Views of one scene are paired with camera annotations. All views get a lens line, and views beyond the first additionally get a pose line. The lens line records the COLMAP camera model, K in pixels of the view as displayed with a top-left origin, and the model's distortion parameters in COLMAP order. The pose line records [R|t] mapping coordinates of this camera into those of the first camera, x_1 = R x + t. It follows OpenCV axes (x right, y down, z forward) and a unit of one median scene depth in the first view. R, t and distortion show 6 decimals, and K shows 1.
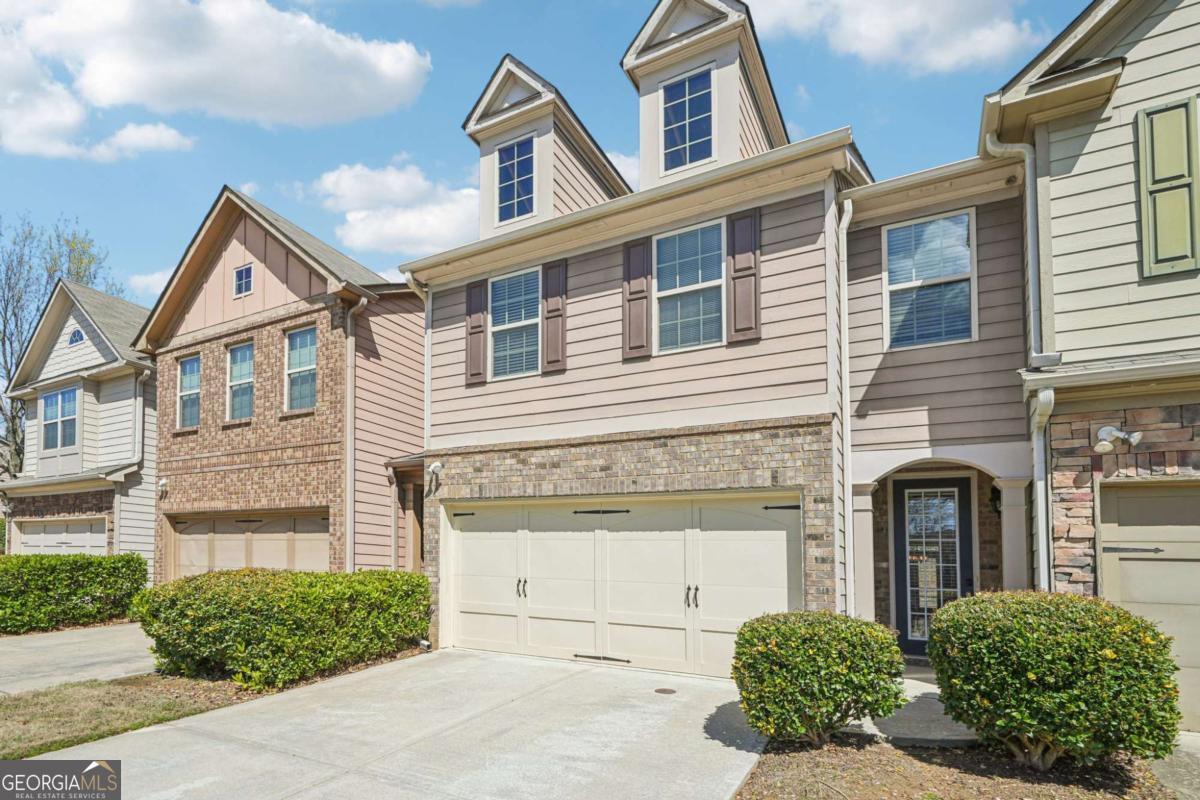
lens RADIAL K [[449.6, 0, 534.6], [0, 449.6, 404.6], [0, 0, 1]] dist [-0.000742, 0.000155]
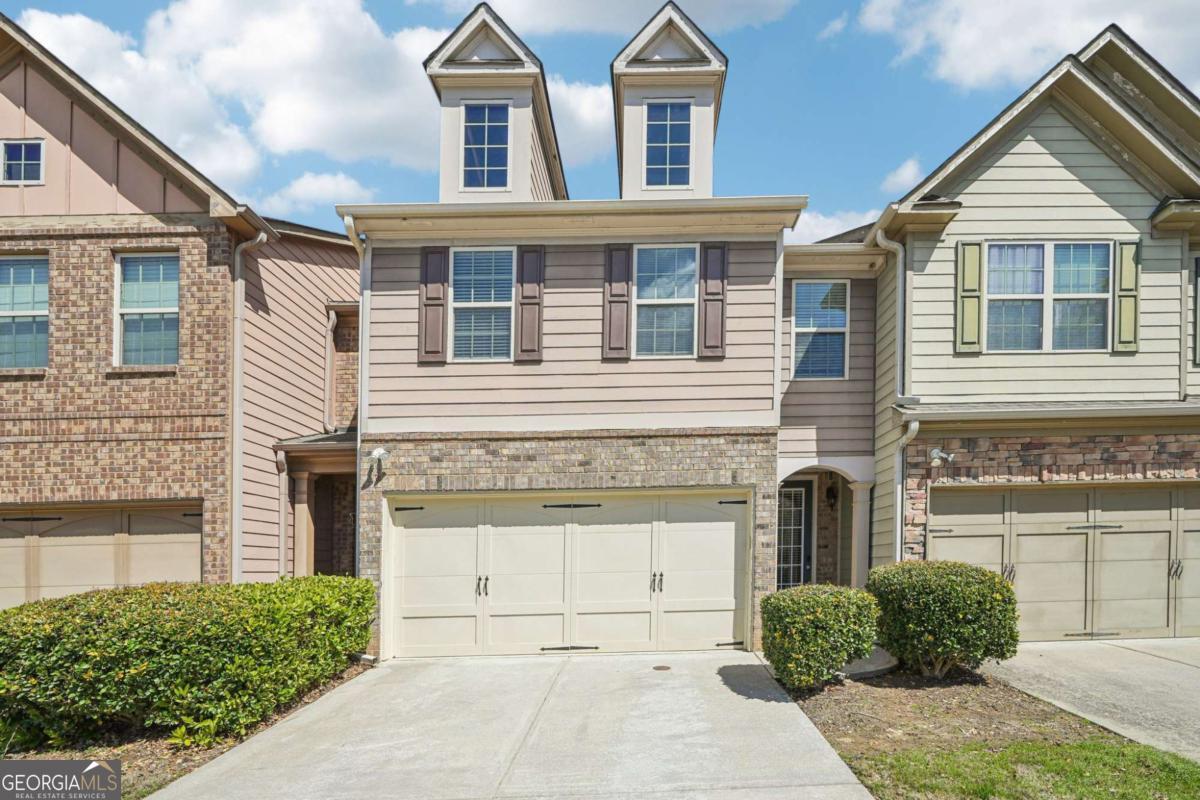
lens RADIAL K [[448.2, 0, 627.0], [0, 448.2, 414.5], [0, 0, 1]] dist [-0.002468, -0.000288]
pose [[0.910155, 0.083235, 0.405819, -0.159939], [-0.096313, 0.995280, 0.011871, 0.009336], [-0.402916, -0.049890, 0.913876, 0.037457]]
